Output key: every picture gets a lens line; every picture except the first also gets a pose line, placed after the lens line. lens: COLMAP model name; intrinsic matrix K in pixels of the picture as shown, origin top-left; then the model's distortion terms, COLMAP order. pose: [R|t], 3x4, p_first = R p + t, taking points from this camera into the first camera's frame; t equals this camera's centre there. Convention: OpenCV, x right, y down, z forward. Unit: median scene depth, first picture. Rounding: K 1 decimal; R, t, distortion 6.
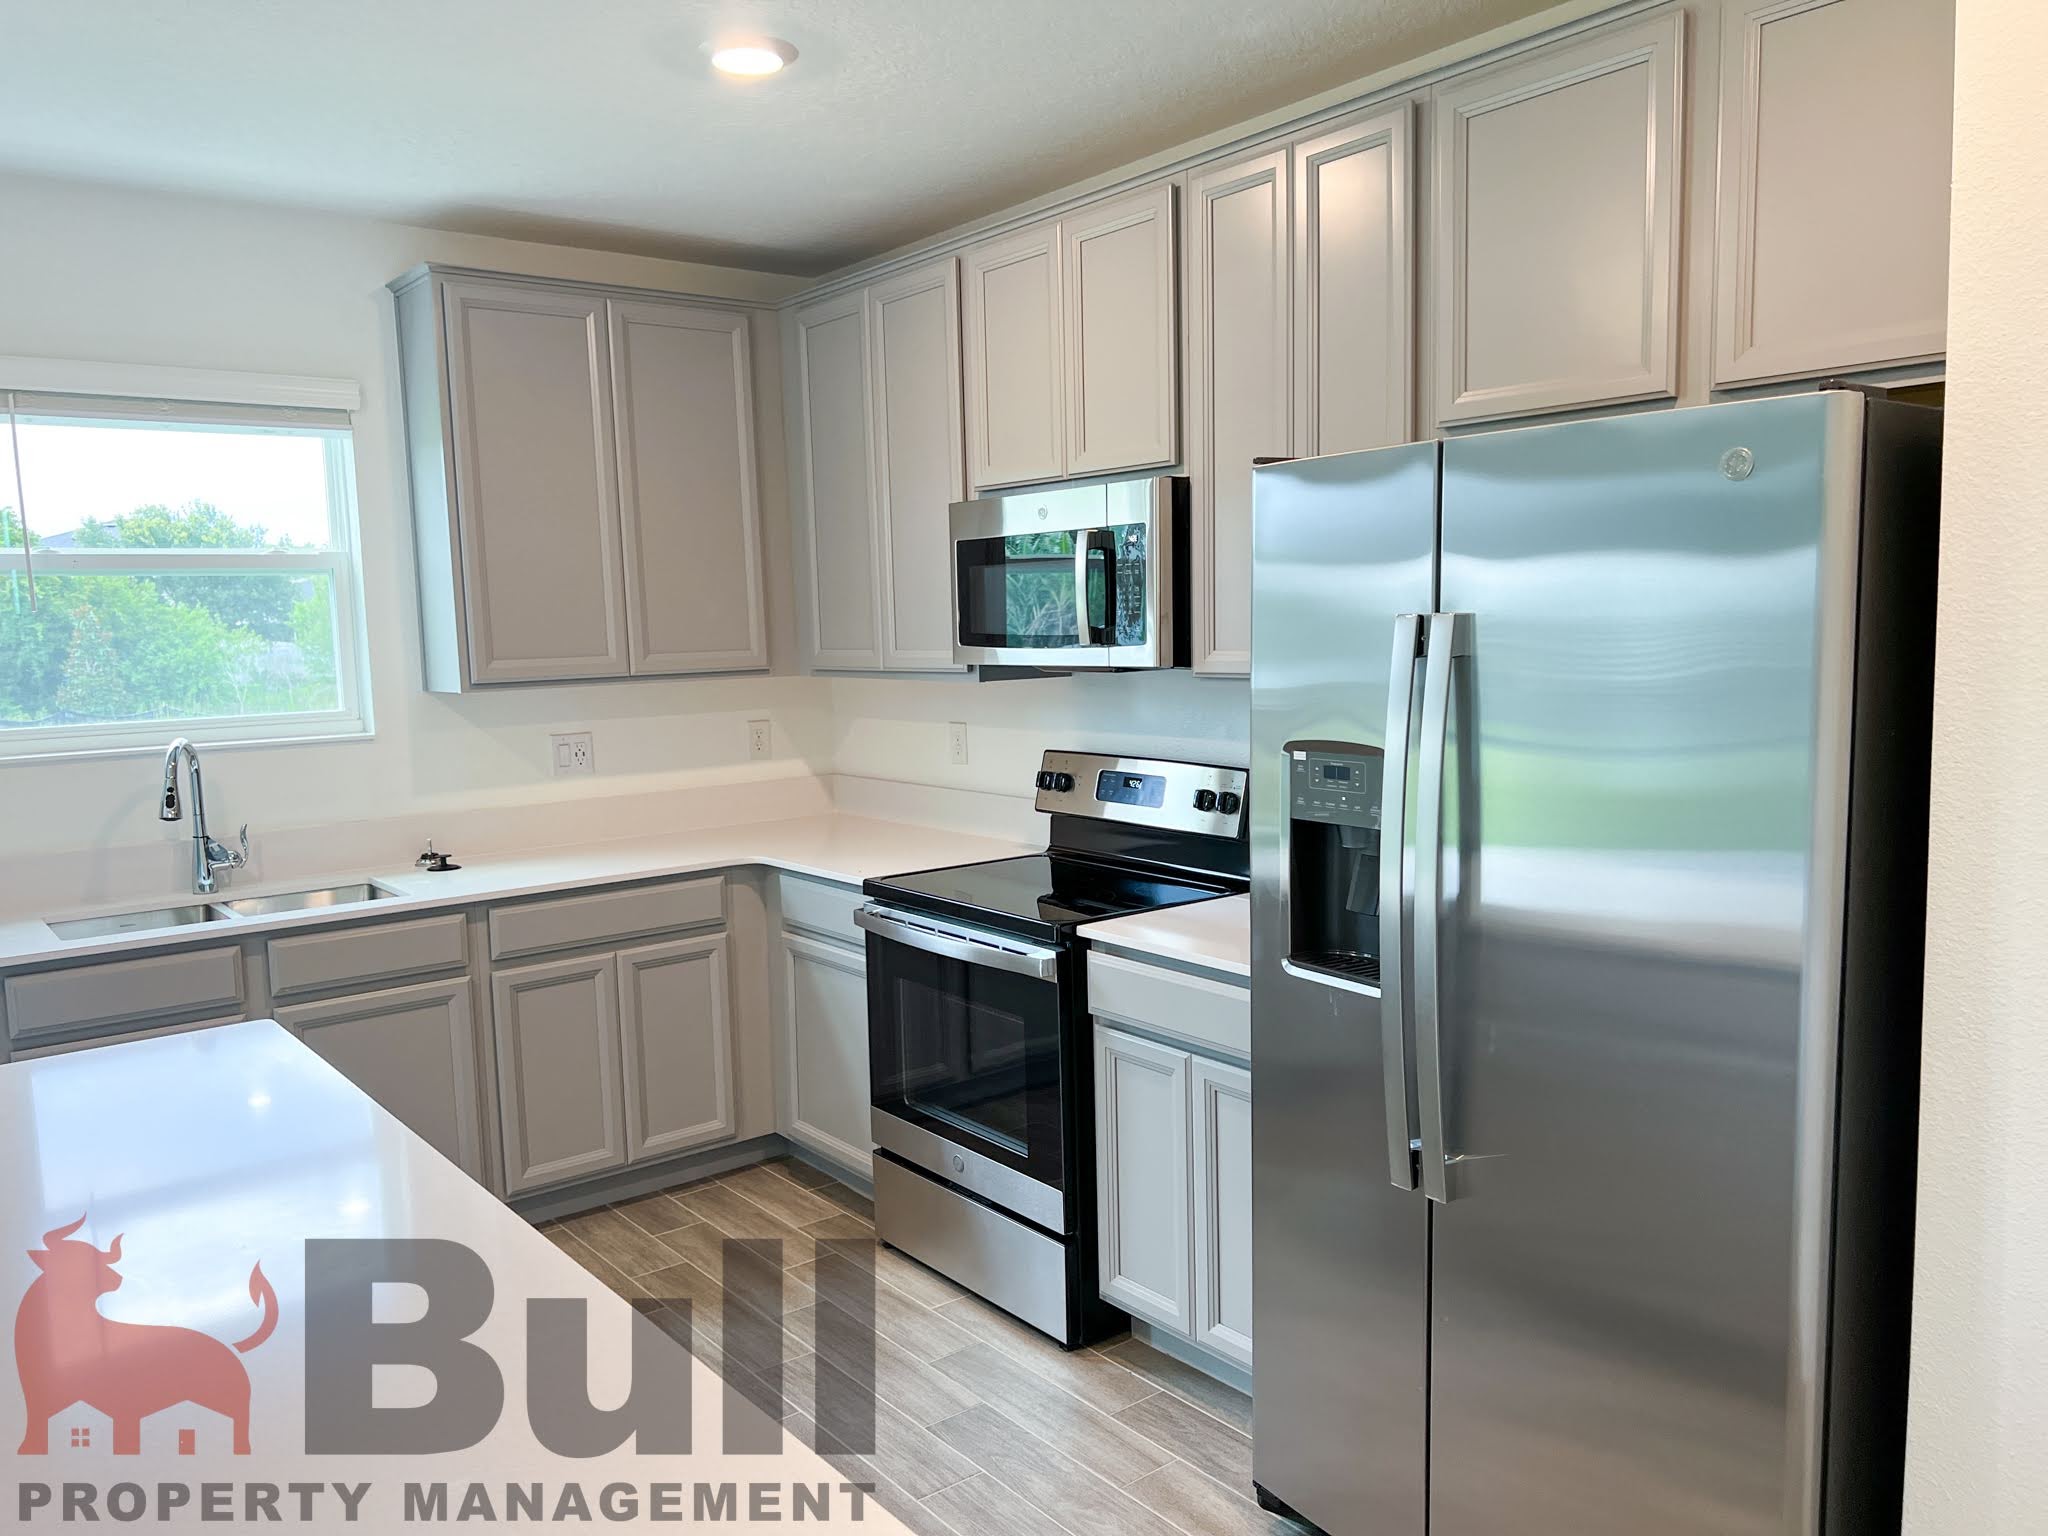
lens RADIAL K [[1566.9, 0, 1024.0], [0, 1566.9, 768.0], [0, 0, 1]] dist [0.083993, -0.107275]
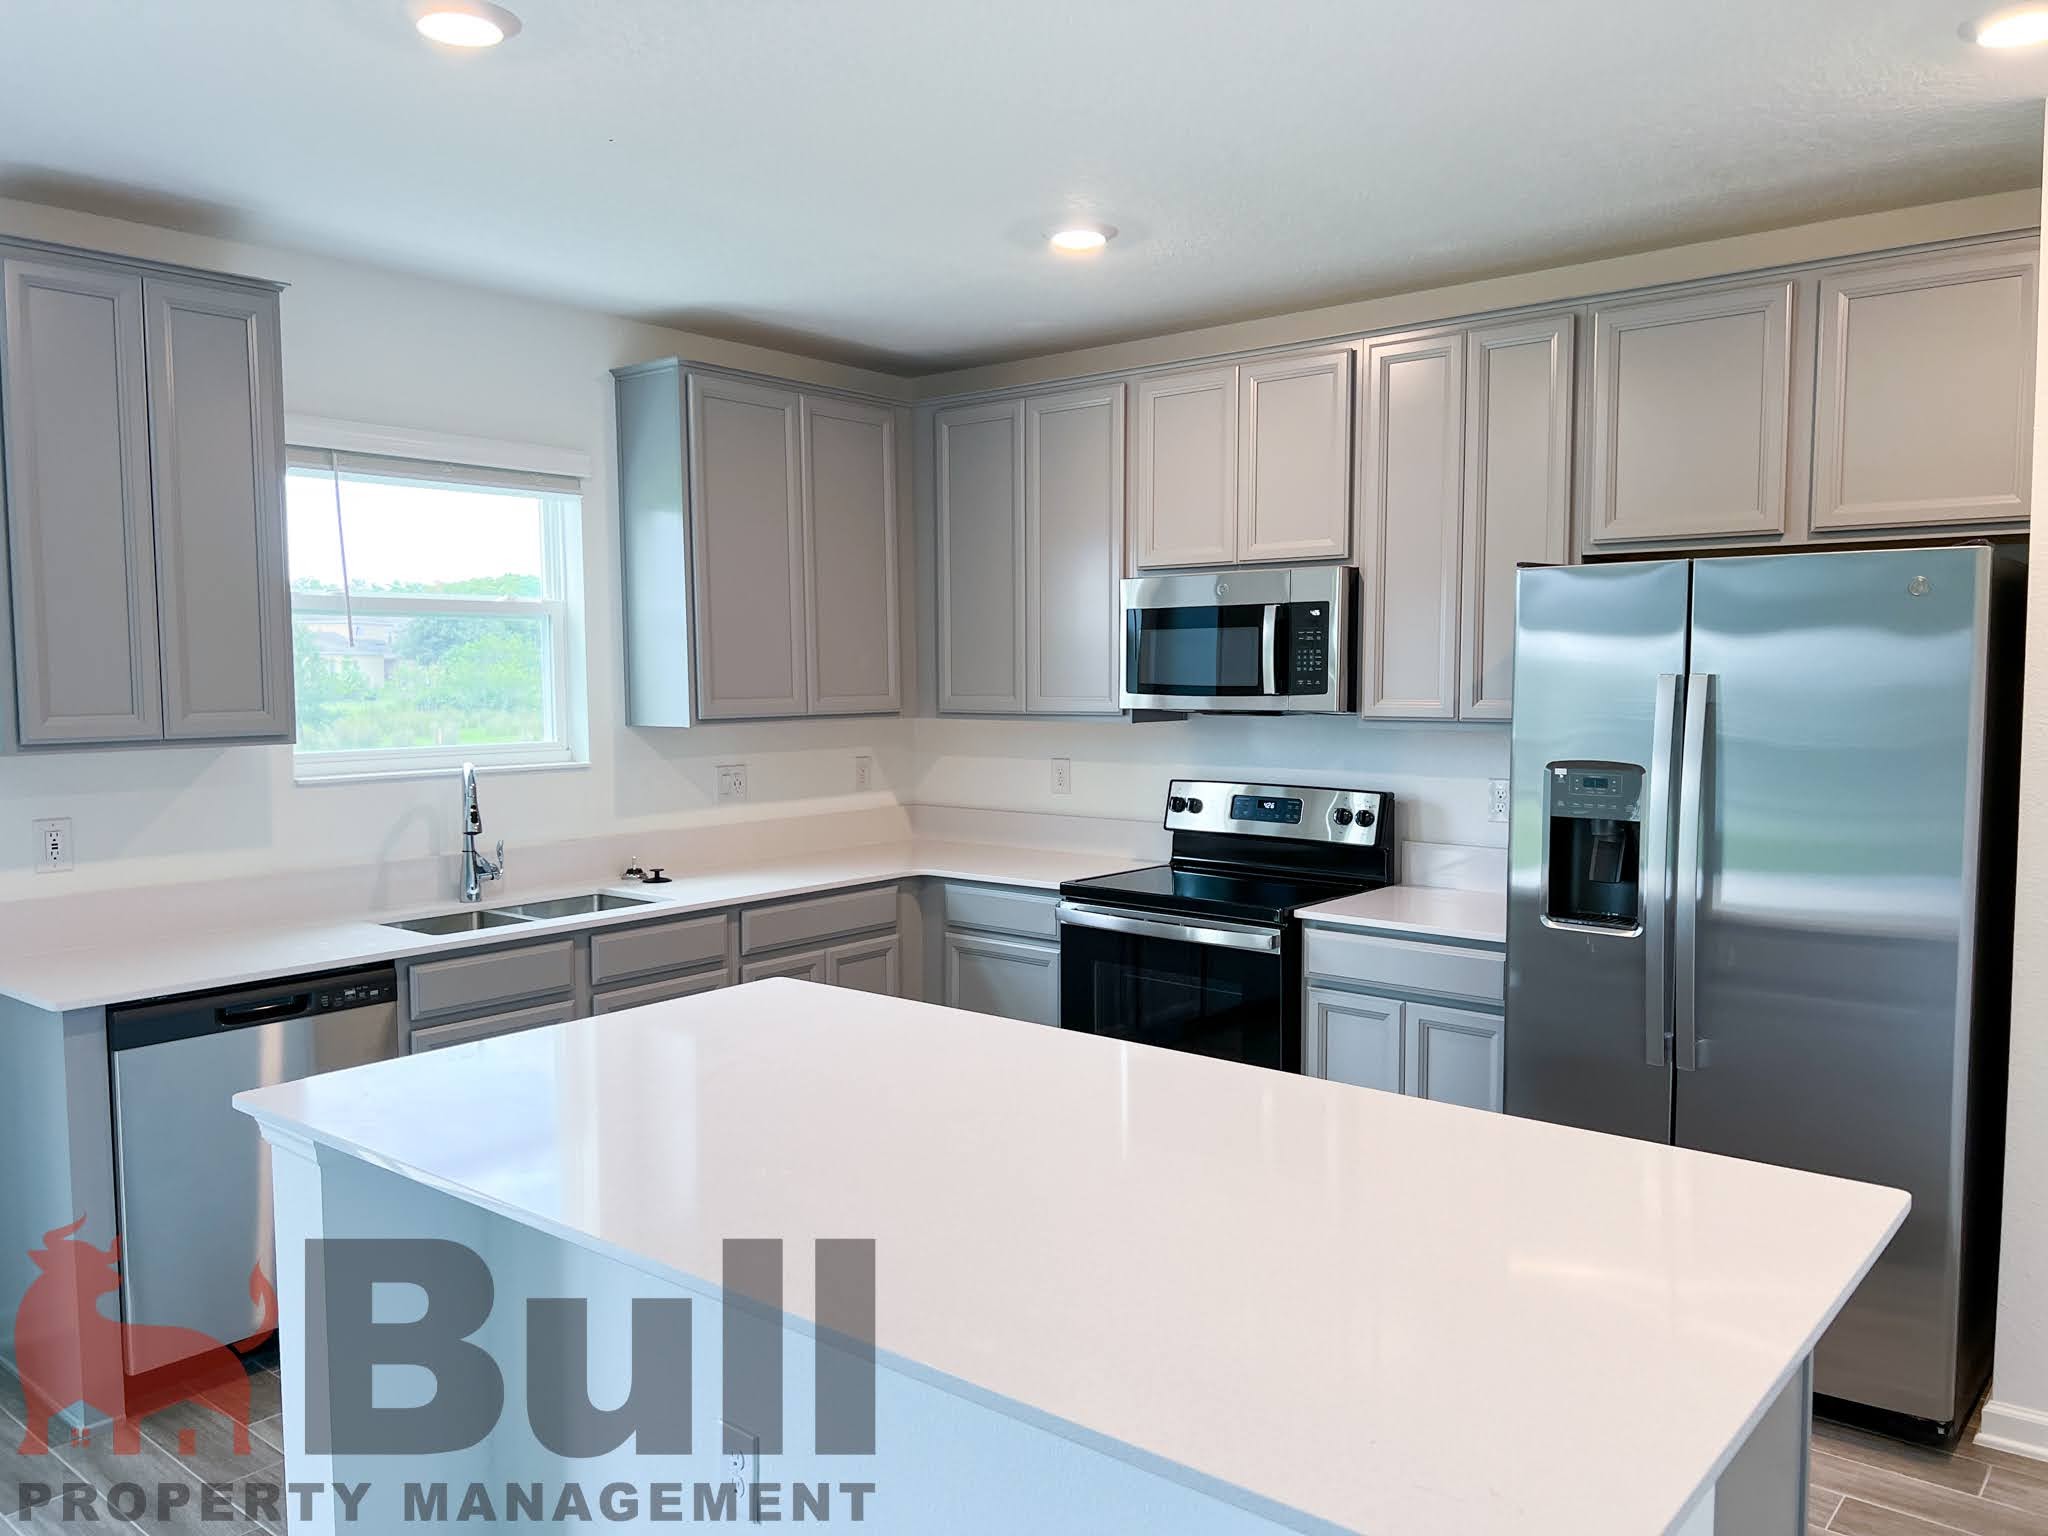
lens RADIAL K [[1566.9, 0, 1024.0], [0, 1566.9, 768.0], [0, 0, 1]] dist [0.083993, -0.107275]
pose [[0.973935, 0.008443, 0.226672, -0.389746], [0.000251, 0.999266, -0.038299, 0.027333], [-0.226829, 0.037358, 0.973218, -0.176551]]
